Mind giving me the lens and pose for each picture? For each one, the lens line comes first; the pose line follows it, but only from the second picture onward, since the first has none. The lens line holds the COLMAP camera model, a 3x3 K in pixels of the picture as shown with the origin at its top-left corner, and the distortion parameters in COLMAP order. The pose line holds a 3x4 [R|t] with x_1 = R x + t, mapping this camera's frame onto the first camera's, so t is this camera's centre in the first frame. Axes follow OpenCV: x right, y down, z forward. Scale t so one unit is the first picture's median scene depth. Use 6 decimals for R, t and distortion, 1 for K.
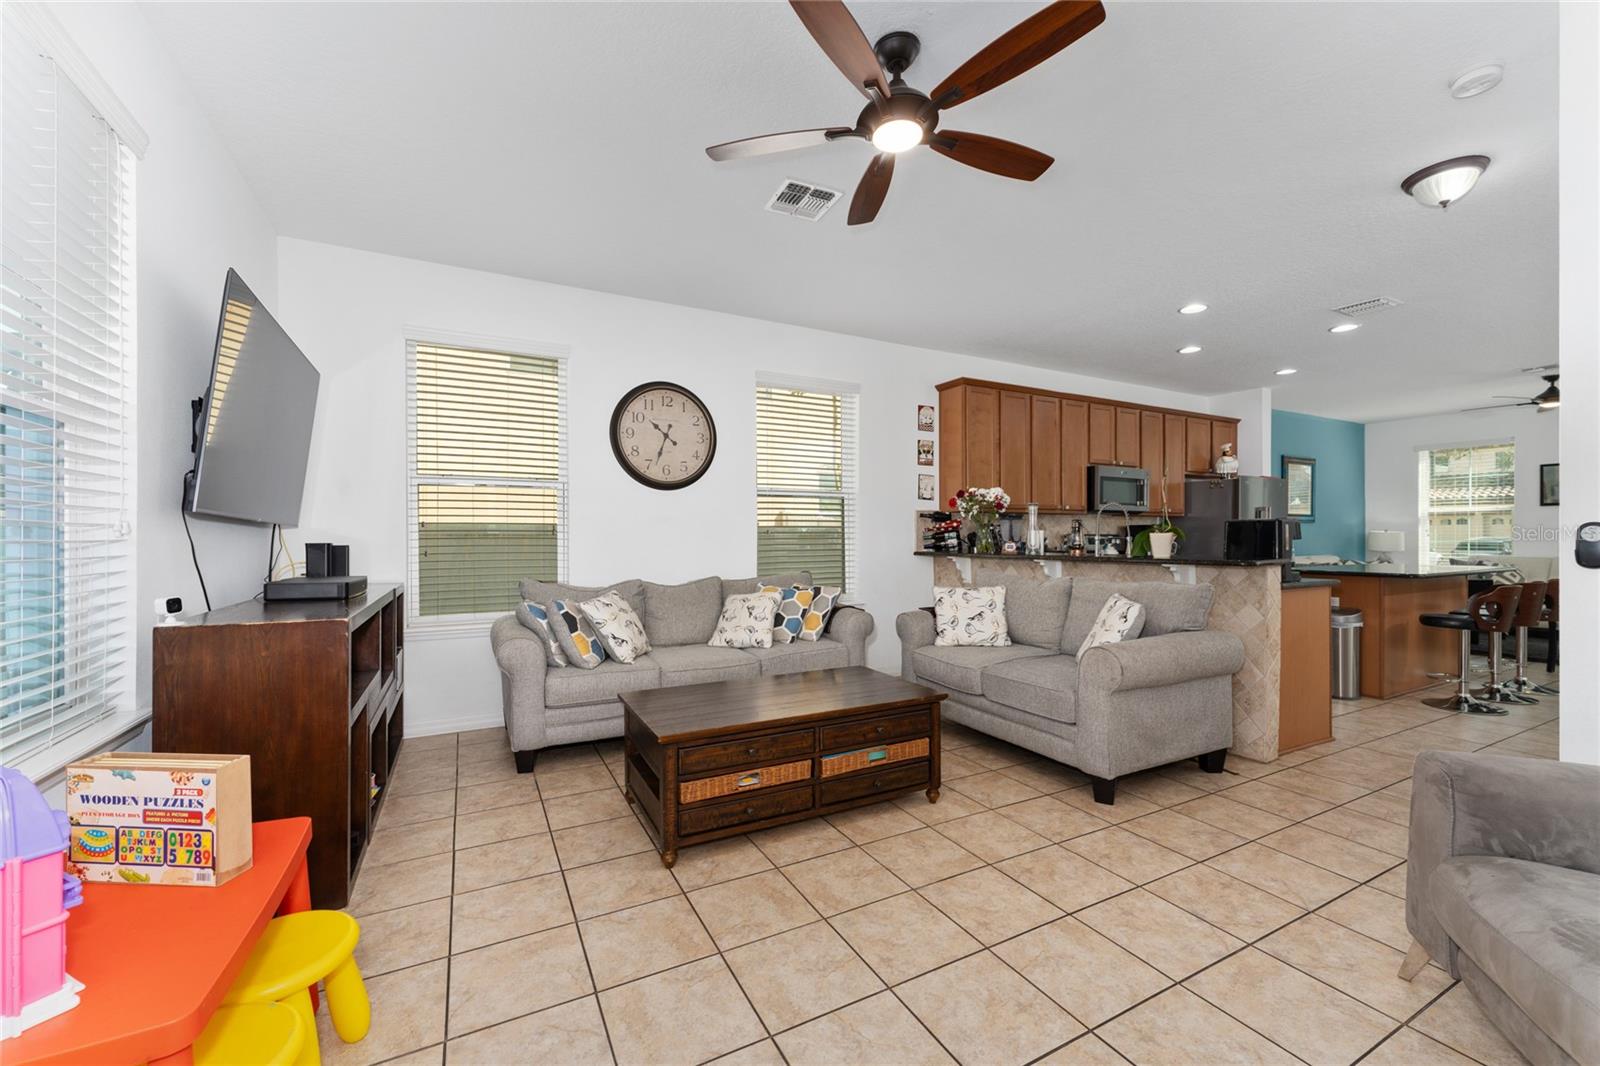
lens RADIAL K [[639.4, 0, 801.4], [0, 639.4, 527.7], [0, 0, 1]] dist [0.001274, 0.000605]
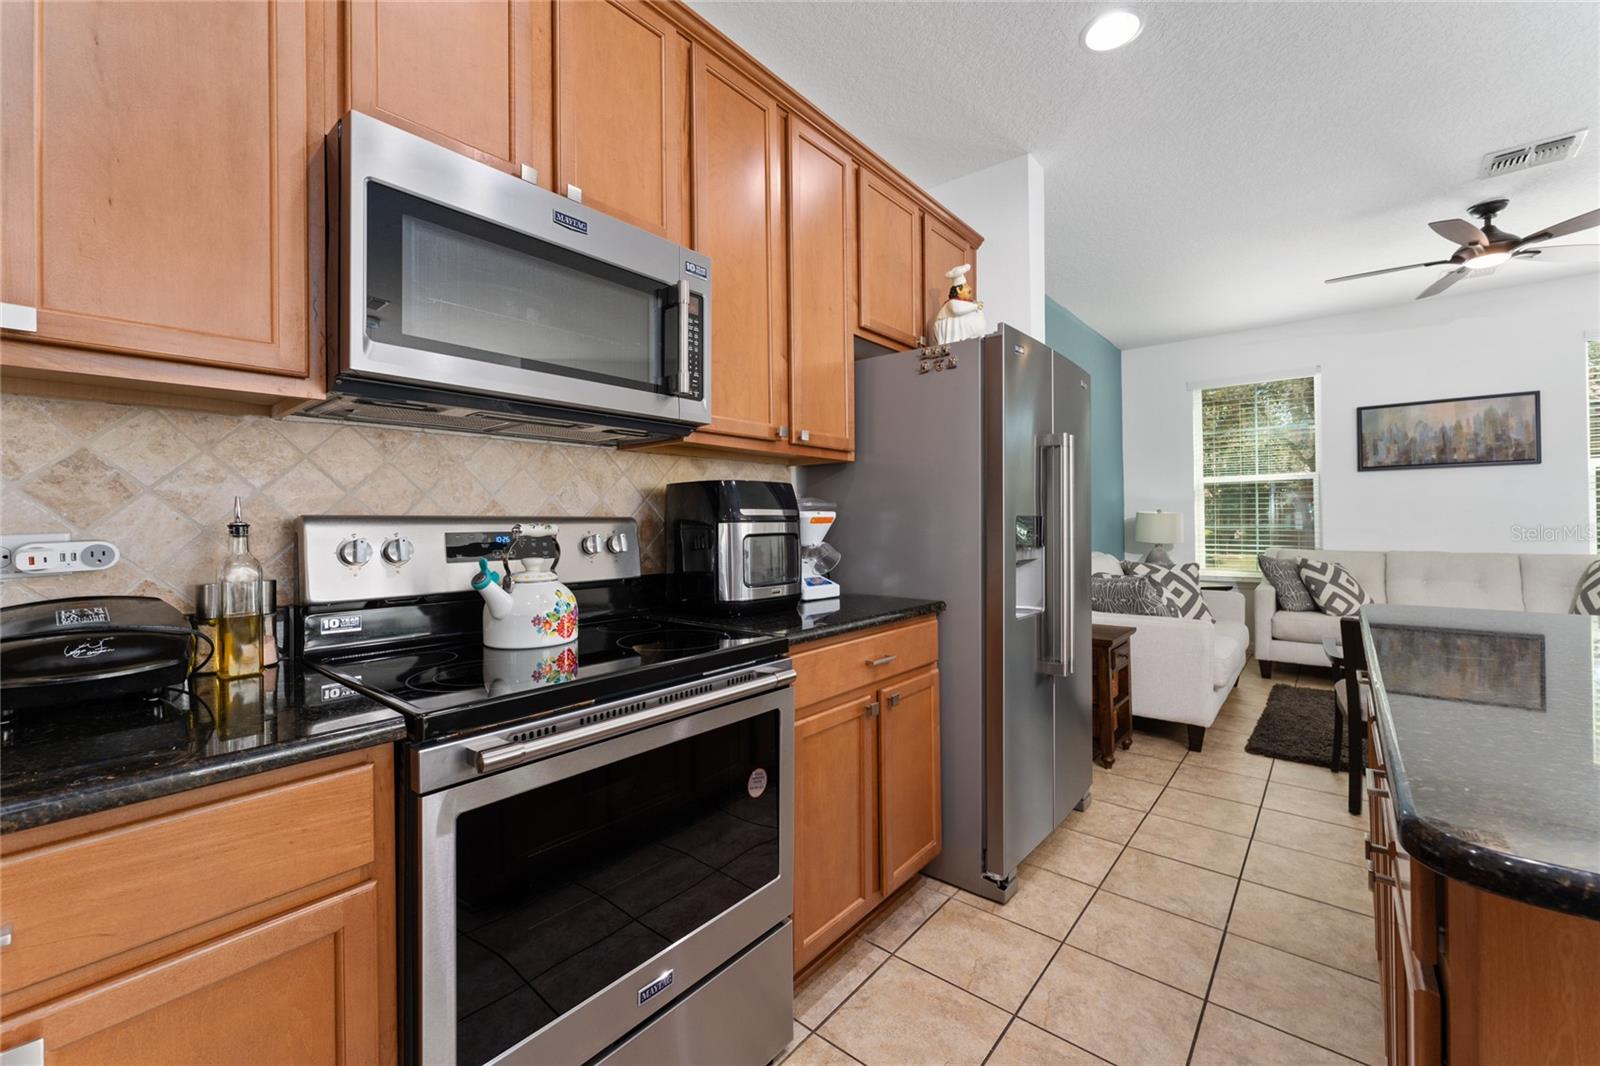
lens RADIAL K [[634.5, 0, 809.1], [0, 634.5, 515.9], [0, 0, 1]] dist [-0.000137, 0.000062]
pose [[0.928502, -0.006603, 0.371269, 0.434522], [0.008074, 0.999964, -0.002410, 0.009813], [-0.371240, 0.005236, 0.928522, 0.672709]]
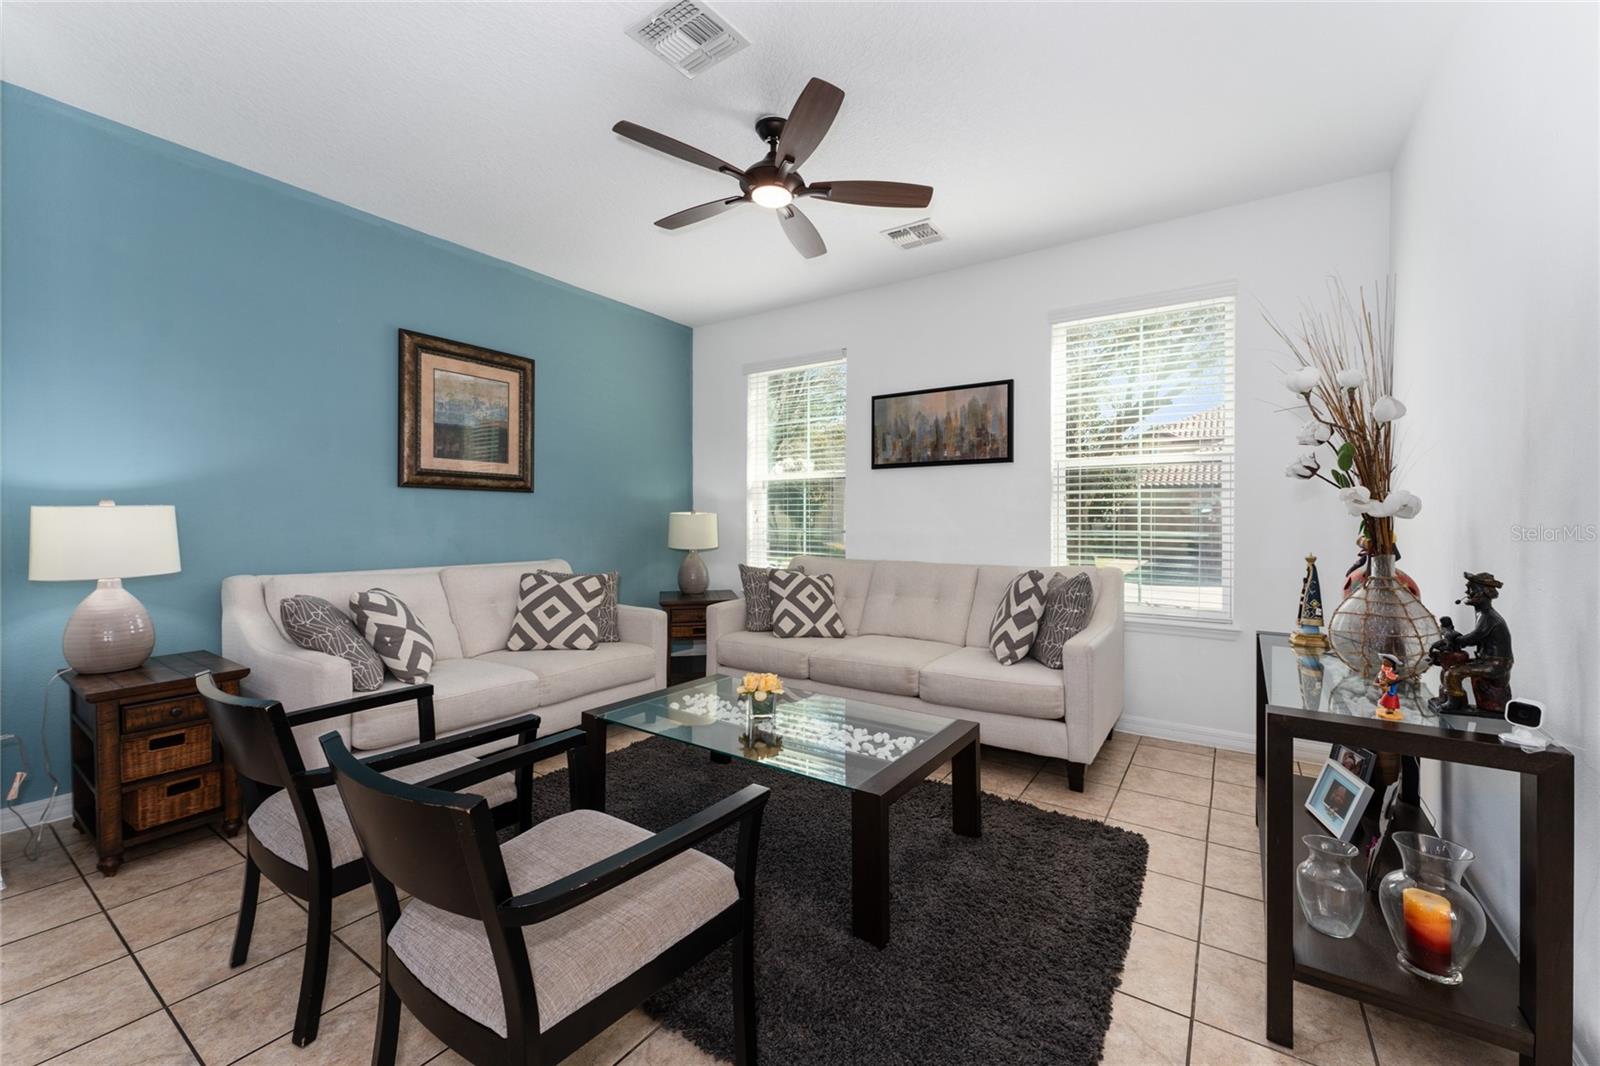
lens RADIAL K [[639.4, 0, 801.4], [0, 639.4, 527.7], [0, 0, 1]] dist [0.001274, 0.000605]
pose [[0.883077, -0.002338, 0.469221, 0.917493], [-0.004230, 0.999907, 0.012945, 0.012456], [-0.469208, -0.013416, 0.882986, 0.581190]]
